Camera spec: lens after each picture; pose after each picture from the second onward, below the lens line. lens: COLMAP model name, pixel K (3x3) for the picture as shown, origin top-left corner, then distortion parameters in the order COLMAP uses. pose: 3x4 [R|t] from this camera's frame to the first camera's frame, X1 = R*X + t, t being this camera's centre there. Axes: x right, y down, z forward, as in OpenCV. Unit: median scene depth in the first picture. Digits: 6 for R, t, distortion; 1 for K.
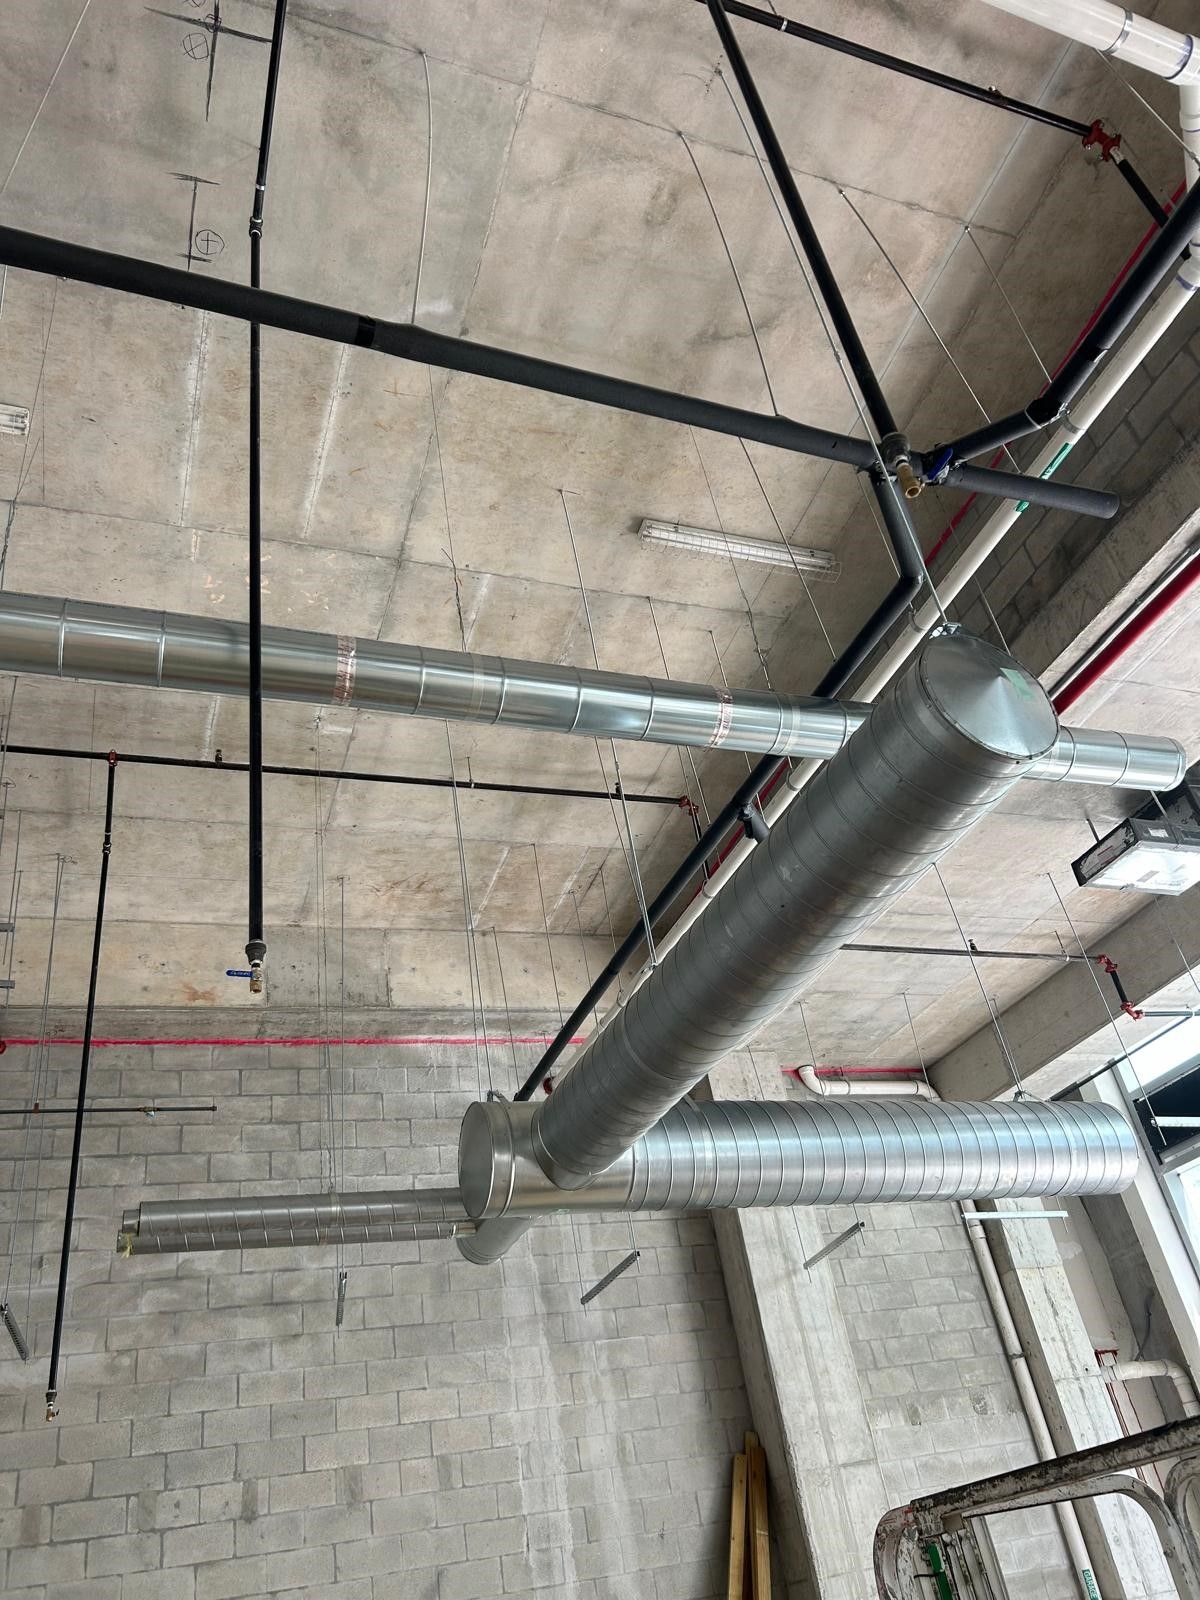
lens RADIAL K [[1217.9, 0, 592.1], [0, 1217.9, 804.4], [0, 0, 1]] dist [0.053805, -0.056884]
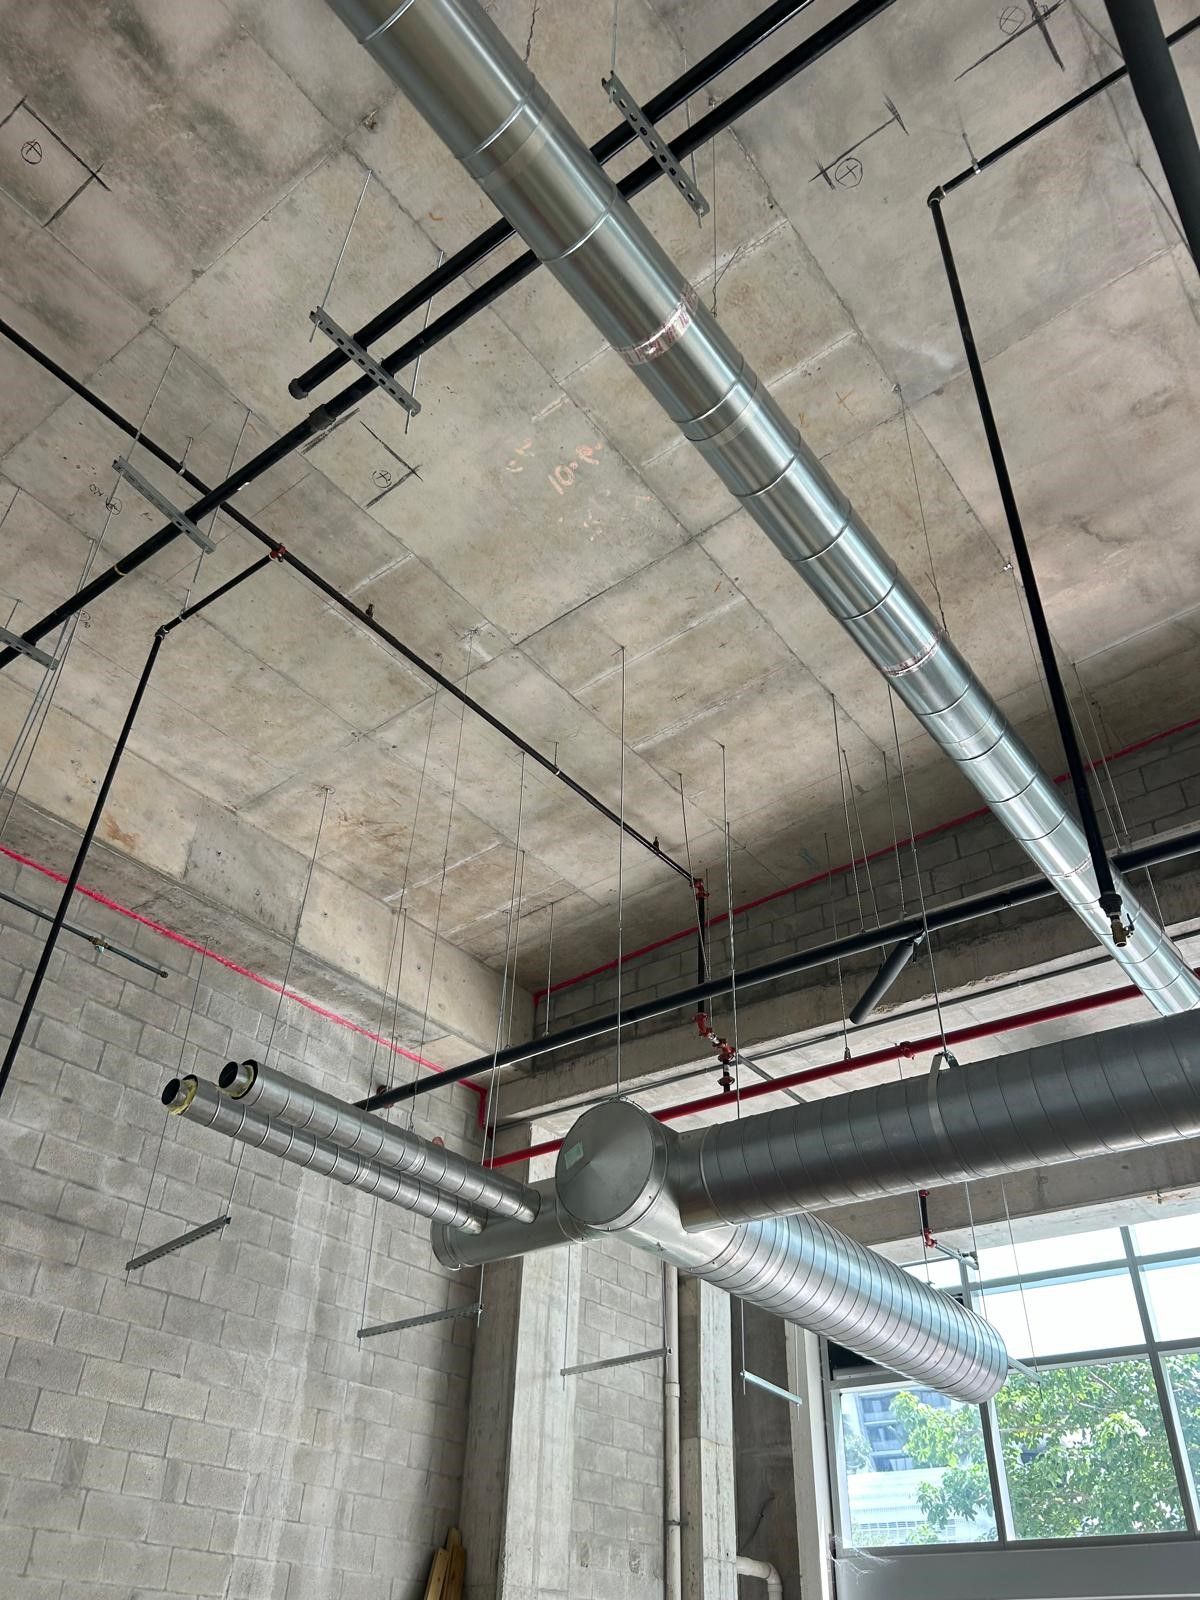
lens RADIAL K [[1217.9, 0, 592.1], [0, 1217.9, 804.4], [0, 0, 1]] dist [0.053805, -0.056884]
pose [[0.824112, 0.461127, 0.328938, -0.334945], [-0.430162, 0.887322, -0.166191, 0.135395], [-0.368509, -0.004537, 0.929613, 0.104411]]
